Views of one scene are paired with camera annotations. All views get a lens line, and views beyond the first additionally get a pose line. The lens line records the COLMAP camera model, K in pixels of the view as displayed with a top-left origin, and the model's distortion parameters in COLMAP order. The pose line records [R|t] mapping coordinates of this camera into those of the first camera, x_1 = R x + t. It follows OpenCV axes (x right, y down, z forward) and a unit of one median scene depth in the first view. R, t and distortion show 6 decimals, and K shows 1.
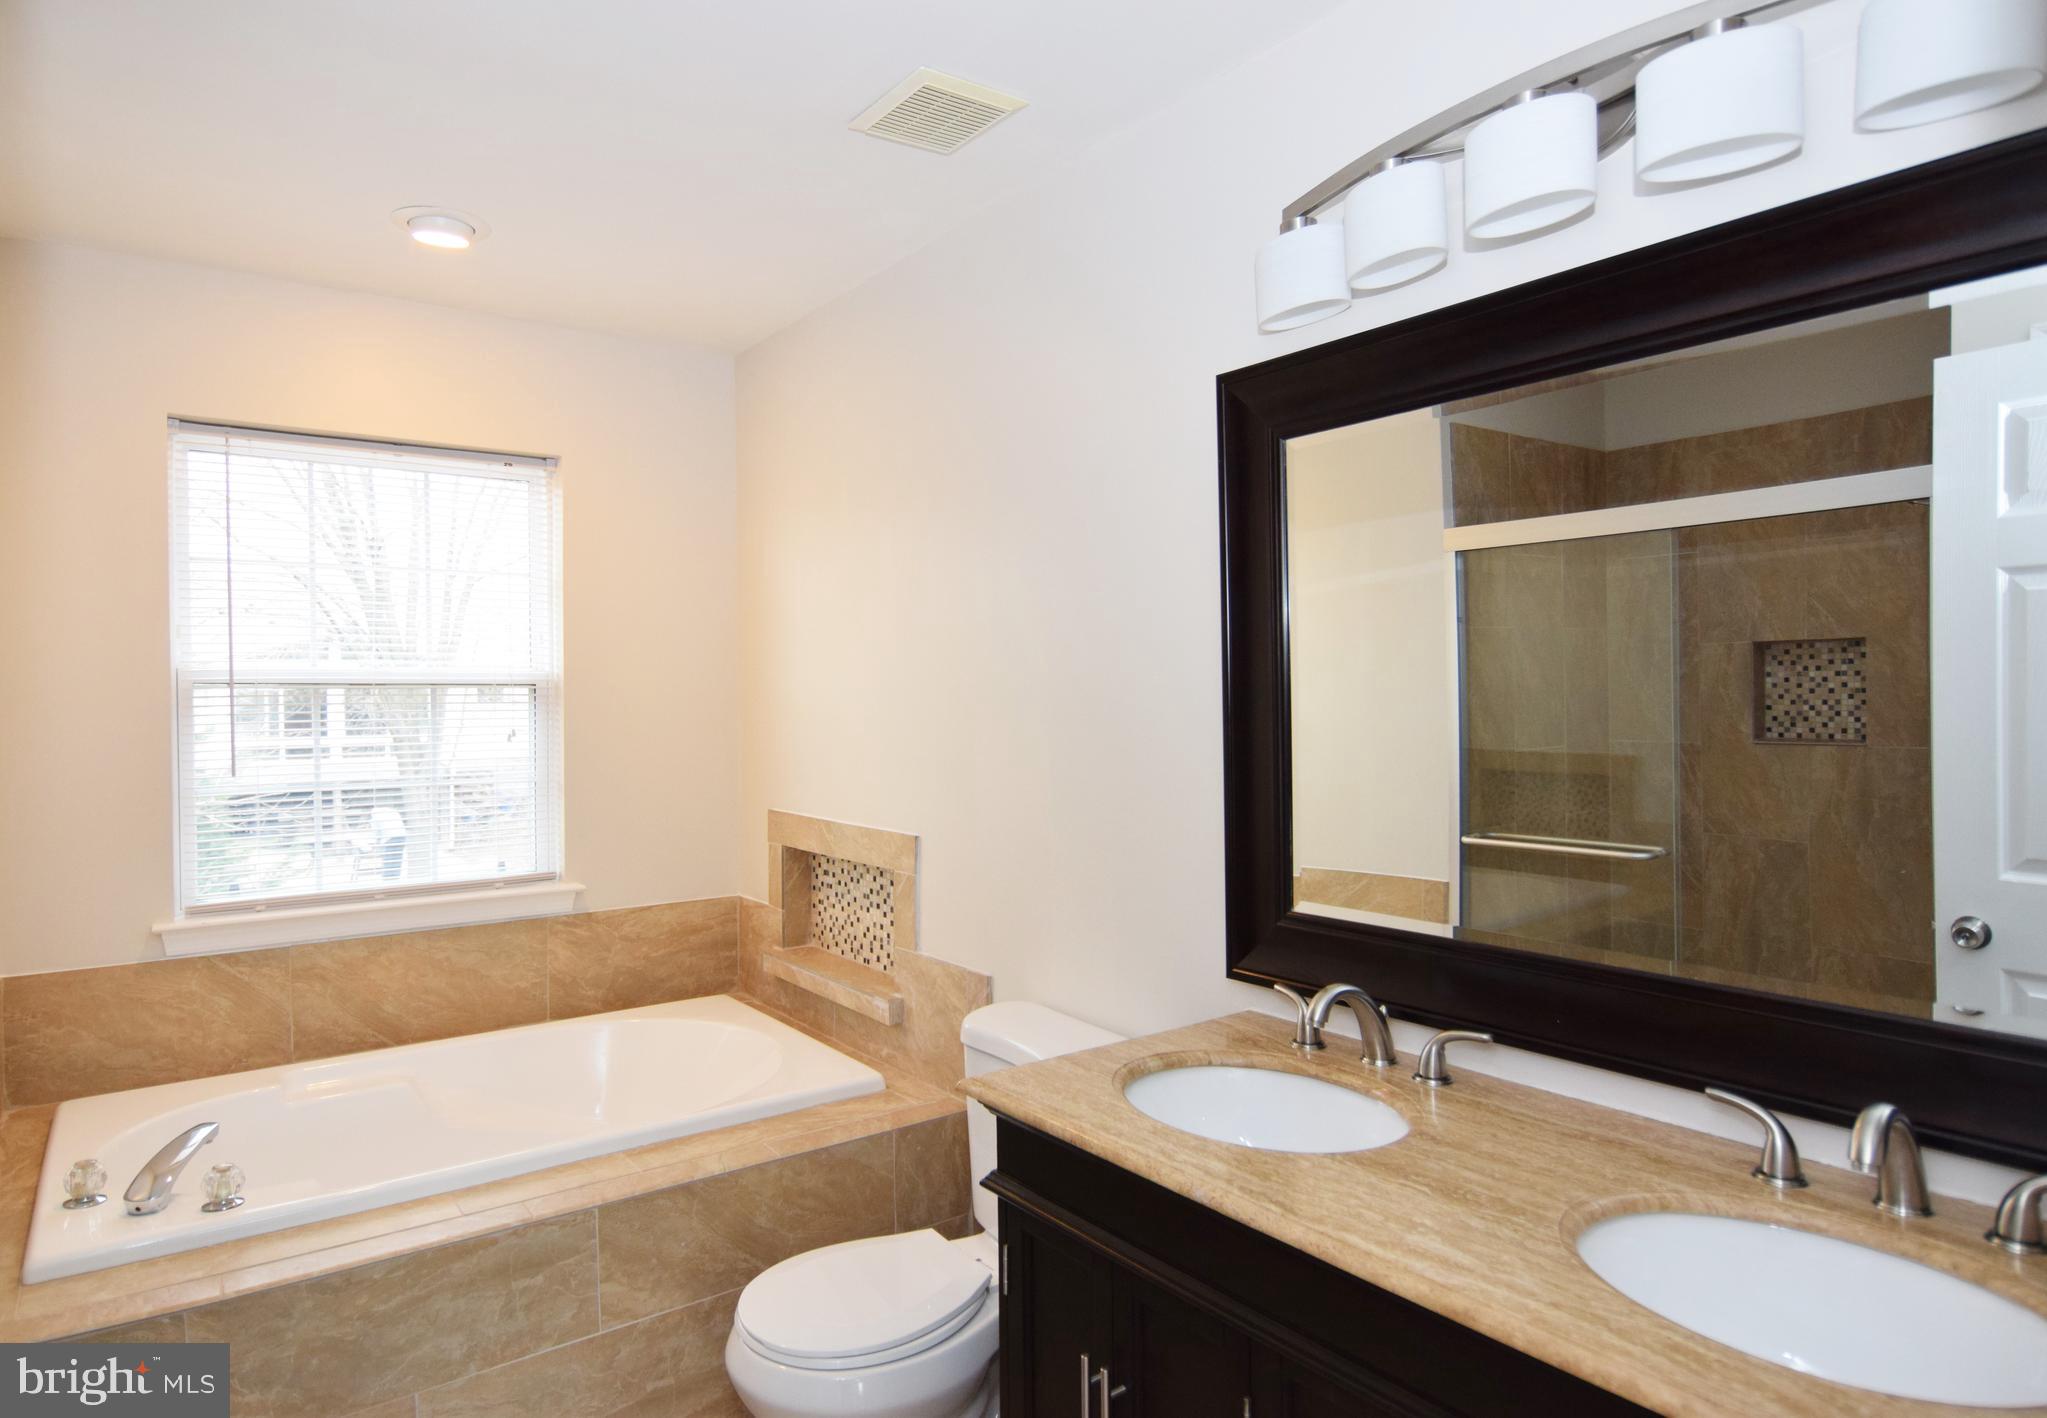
lens RADIAL K [[1121.3, 0, 1023.5], [0, 1121.3, 709.0], [0, 0, 1]] dist [-0.047891, 0.003985]
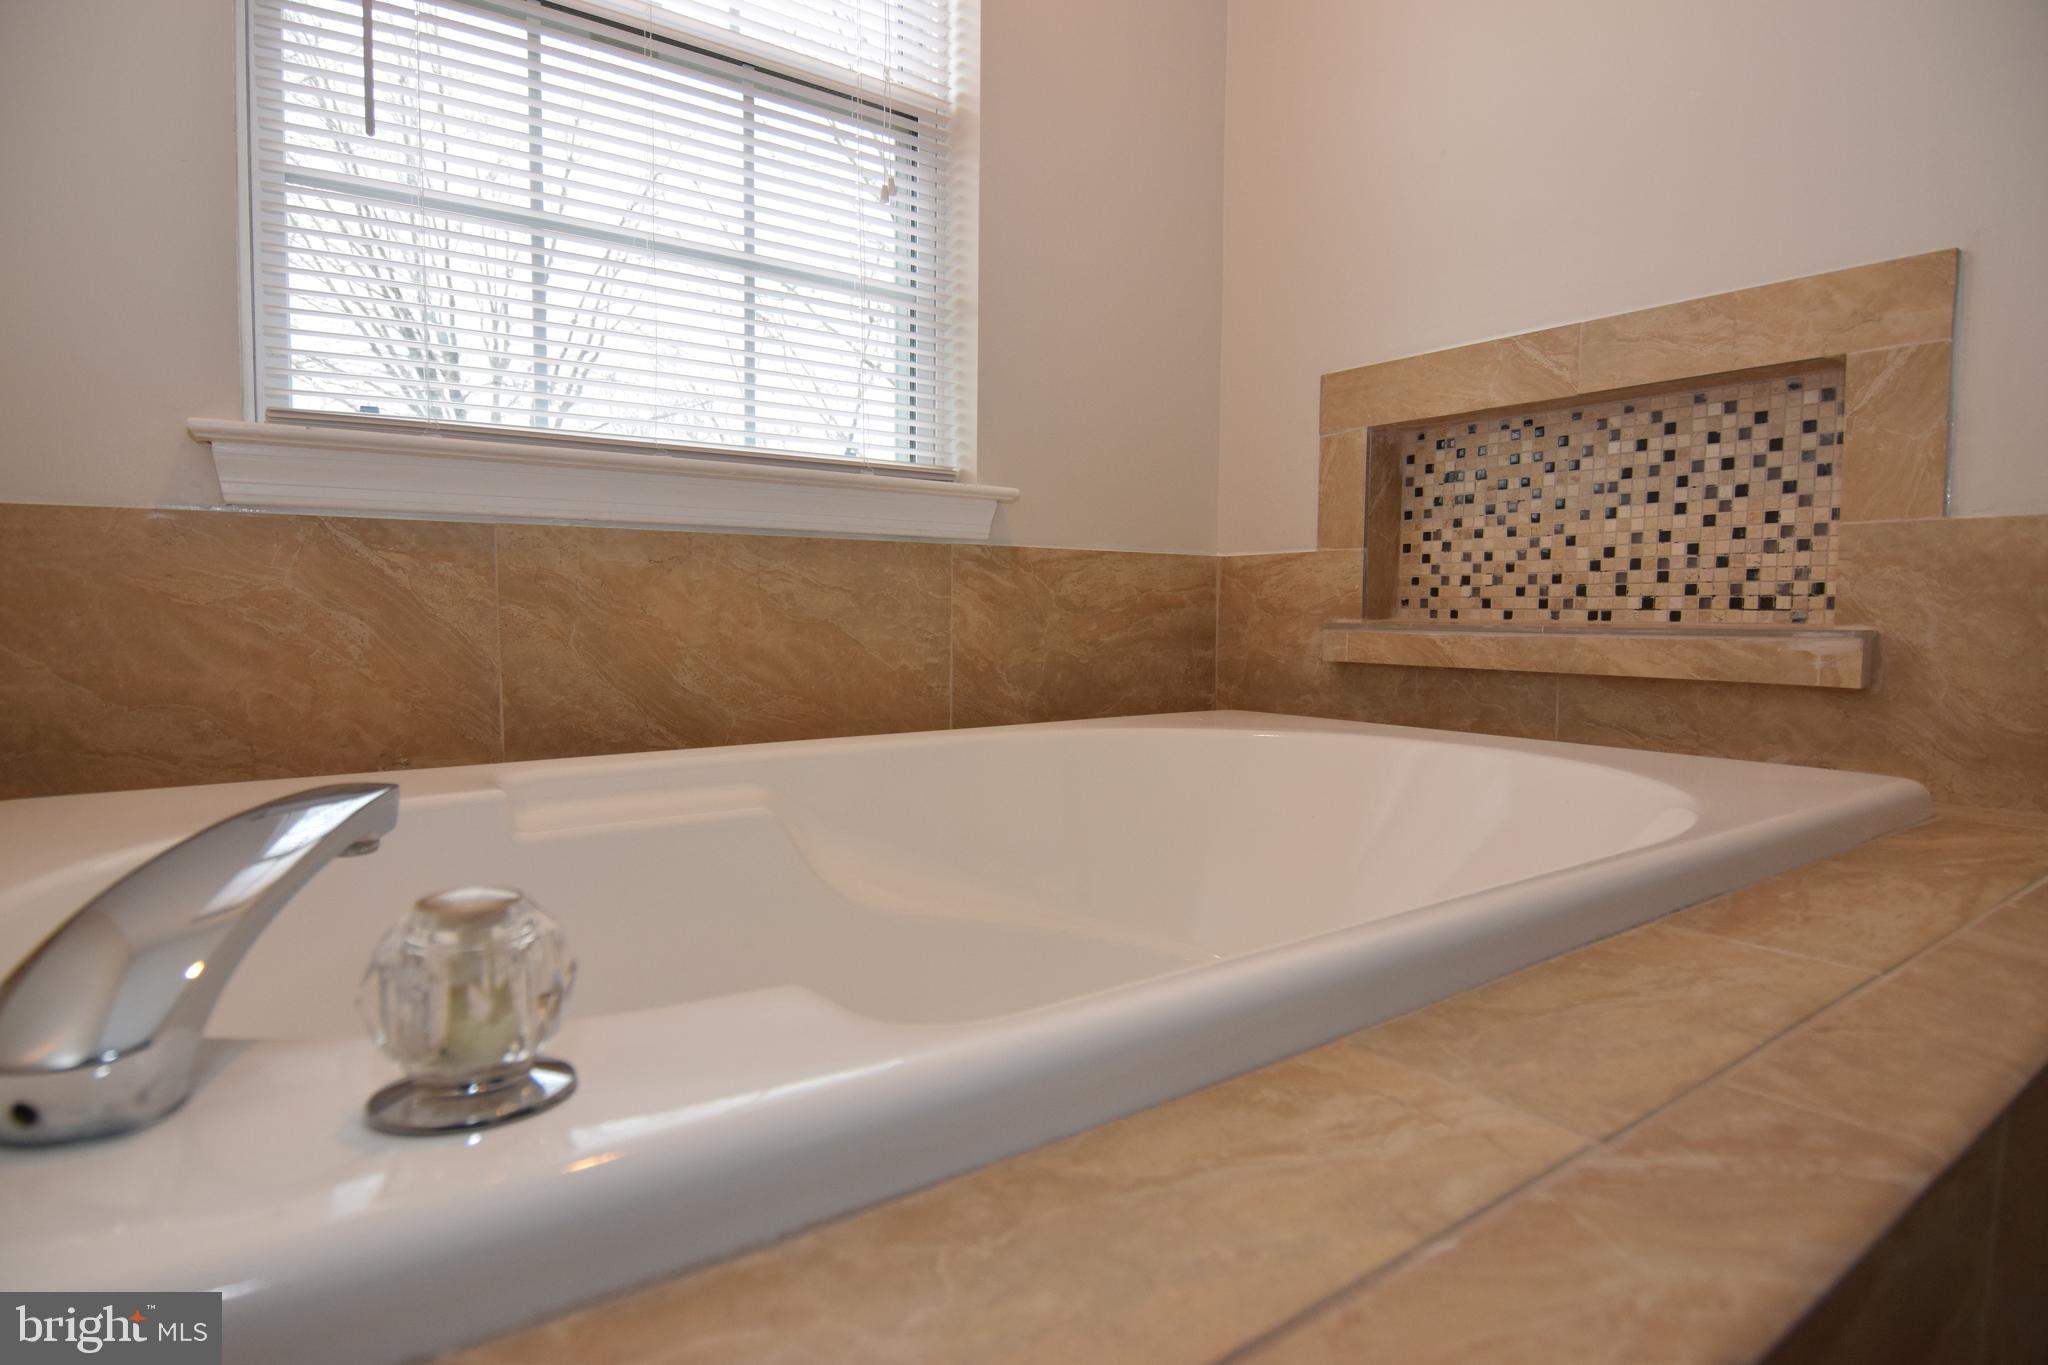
lens RADIAL K [[1077.9, 0, 1024.0], [0, 1077.9, 682.5], [0, 0, 1]] dist [-0.026623, -0.000477]
pose [[0.999282, 0.012408, -0.035792, -0.395233], [-0.009965, 0.997659, 0.067649, 0.230579], [0.036547, -0.067244, 0.997067, 0.509539]]
